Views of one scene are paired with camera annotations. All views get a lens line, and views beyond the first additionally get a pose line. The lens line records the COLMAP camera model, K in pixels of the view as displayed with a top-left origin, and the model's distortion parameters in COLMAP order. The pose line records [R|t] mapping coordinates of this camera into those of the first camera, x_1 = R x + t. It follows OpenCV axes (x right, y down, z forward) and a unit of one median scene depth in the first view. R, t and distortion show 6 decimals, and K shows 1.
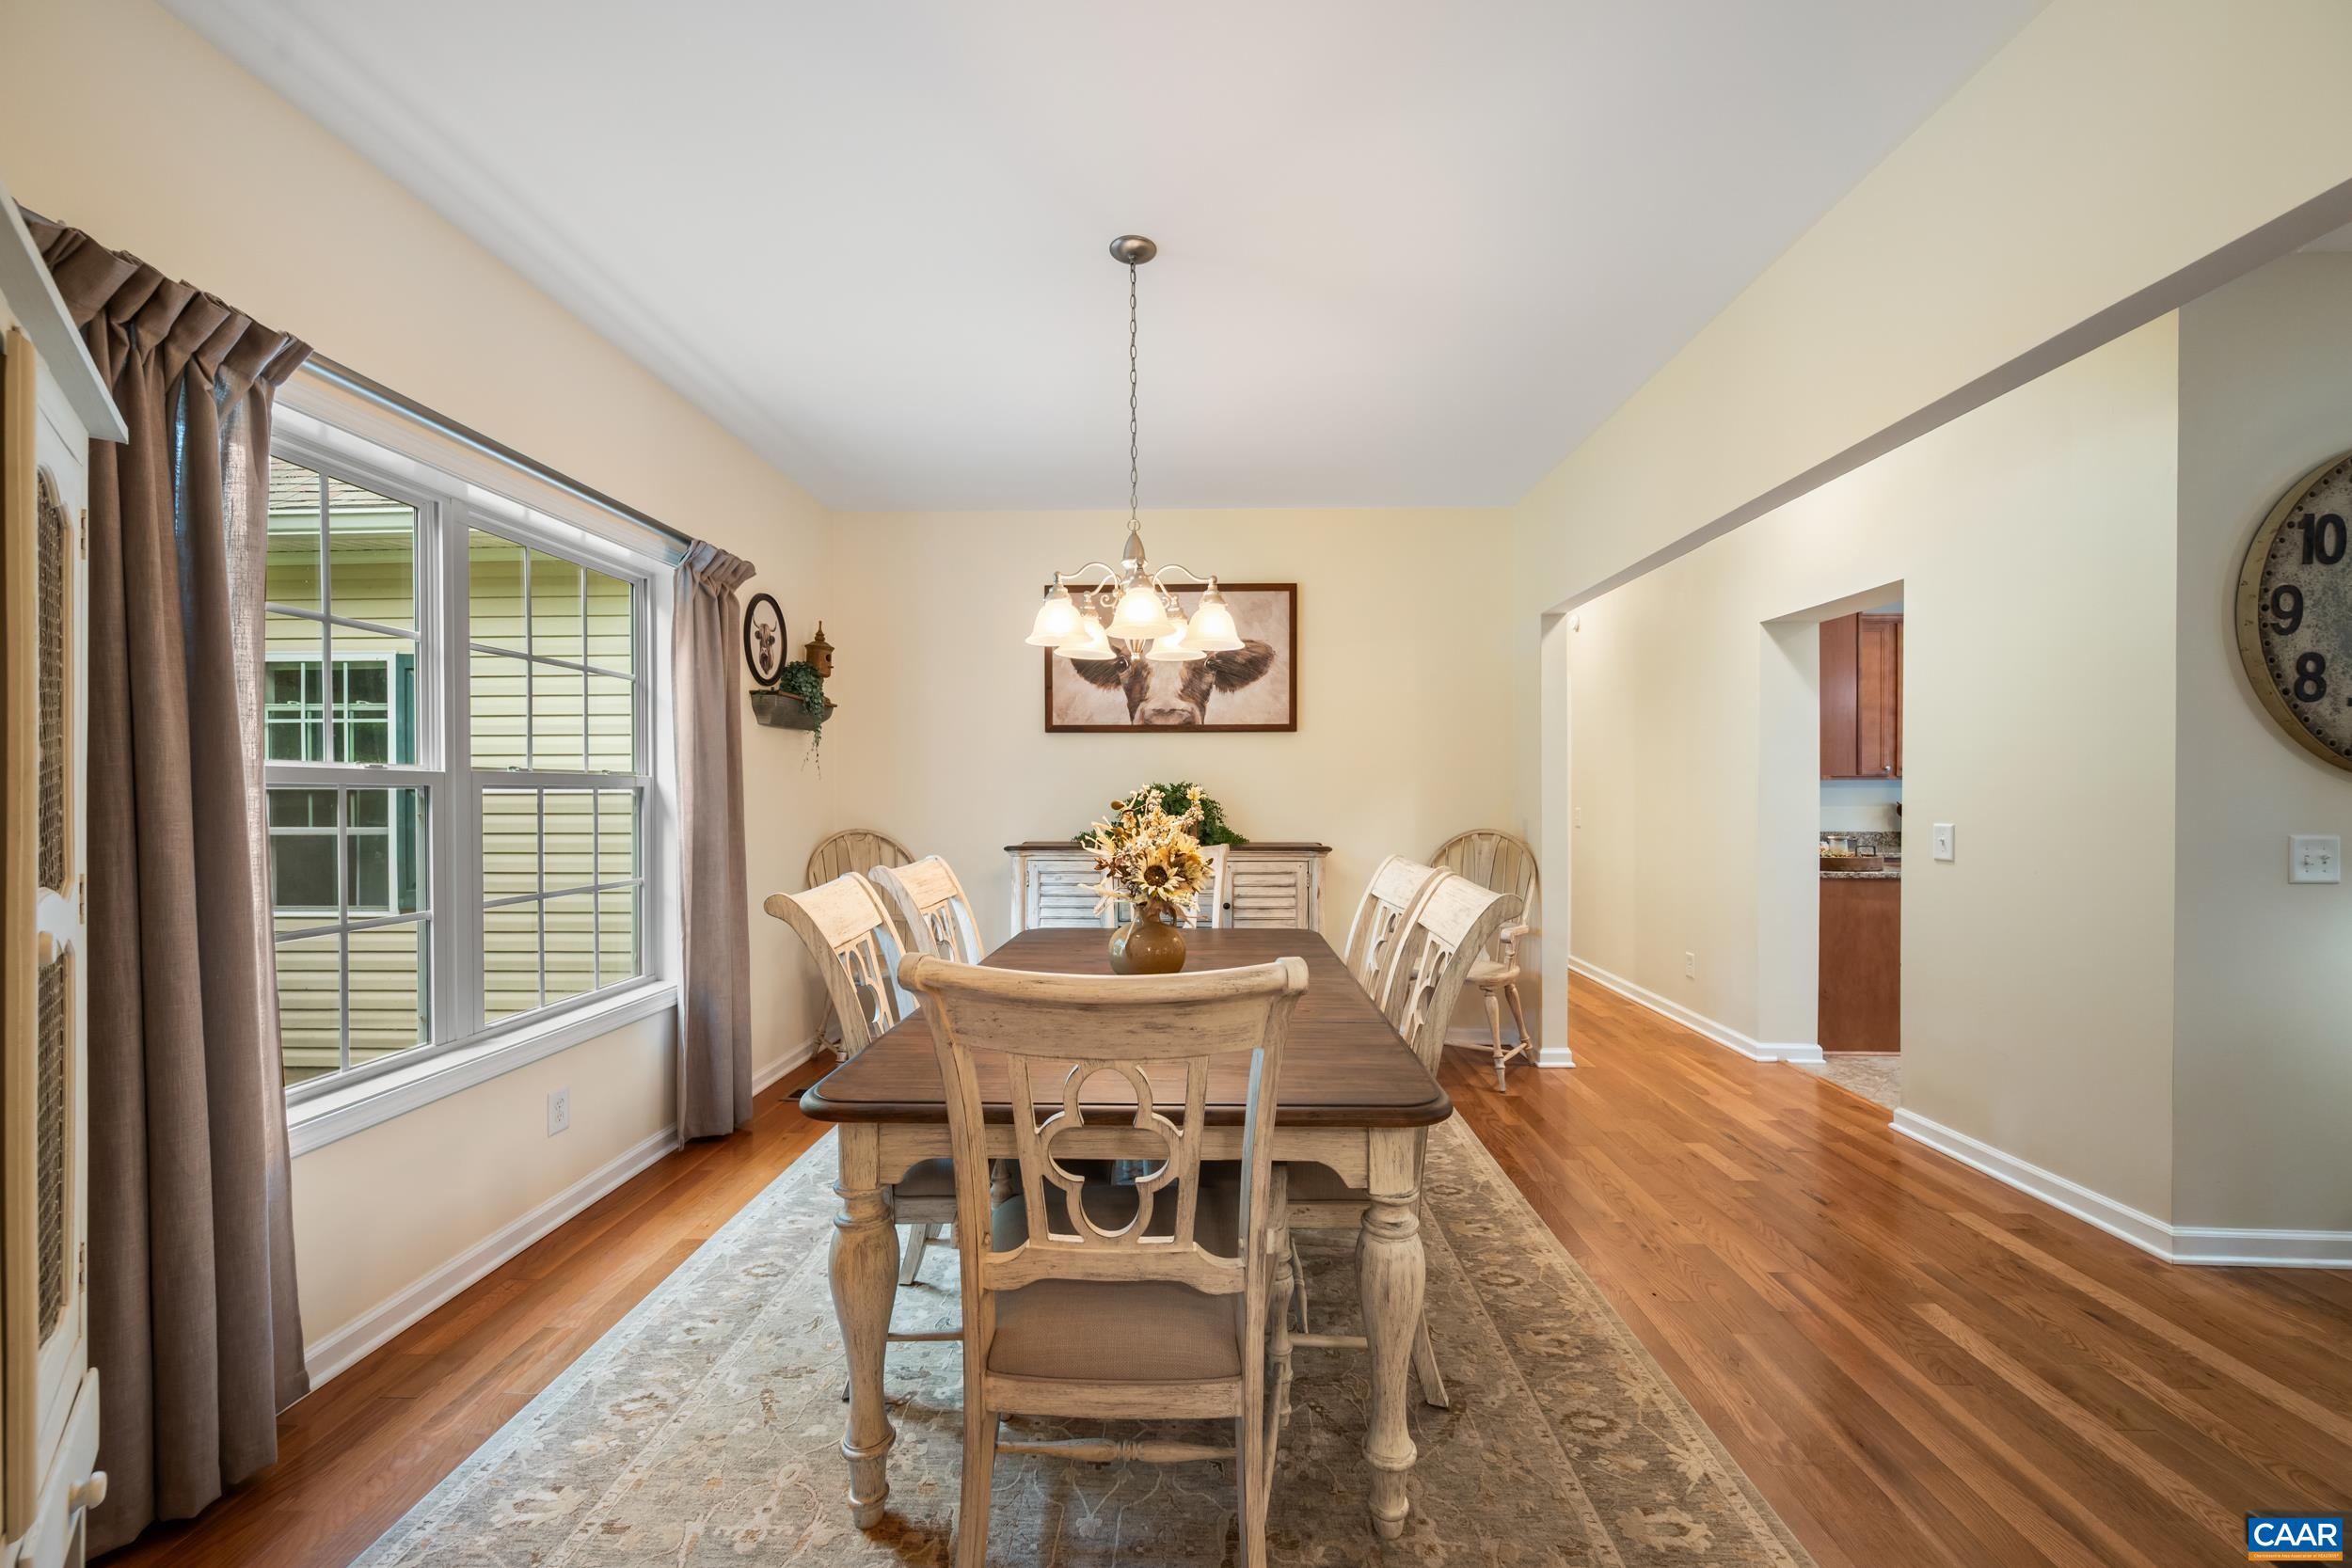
lens RADIAL K [[922.1, 0, 1164.0], [0, 922.1, 793.7], [0, 0, 1]] dist [-0.001332, 0.000780]
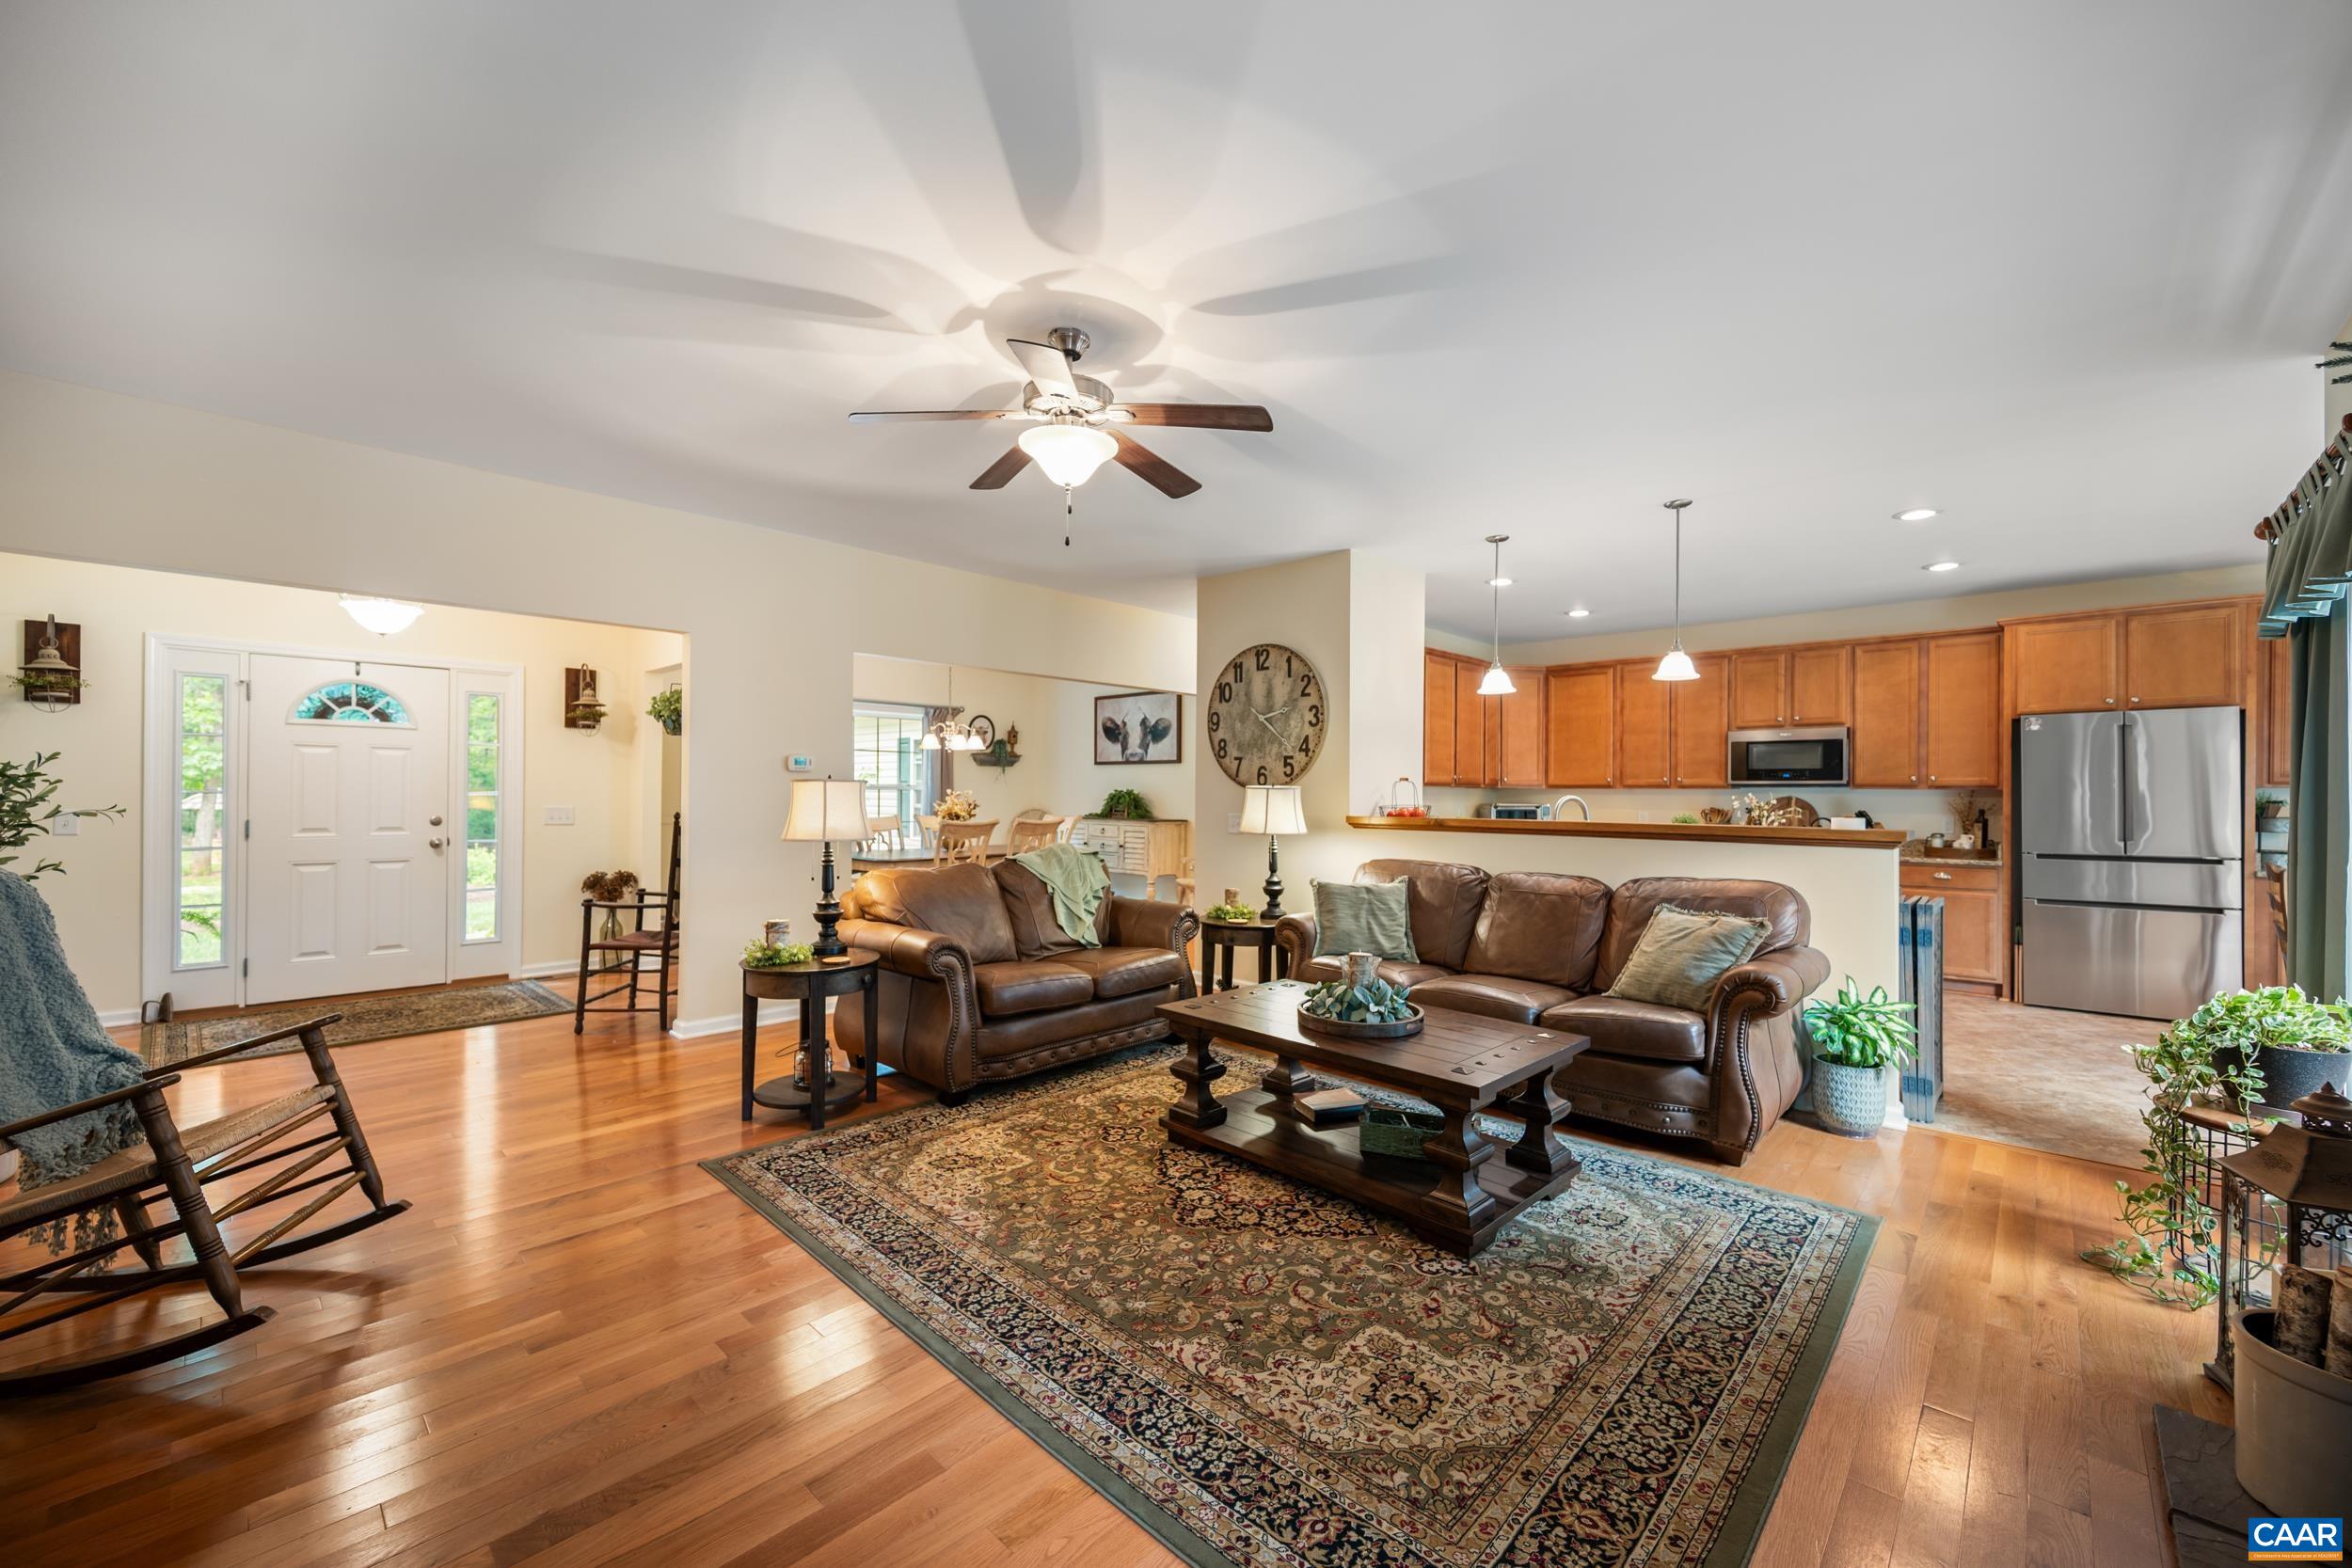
lens RADIAL K [[922.1, 0, 1179.2], [0, 922.1, 787.4], [0, 0, 1]] dist [-0.001332, 0.000780]
pose [[0.755398, 0.001363, -0.655265, 2.763122], [-0.008455, 0.999935, -0.007667, 0.000683], [0.655212, 0.011332, 0.755360, -0.961334]]
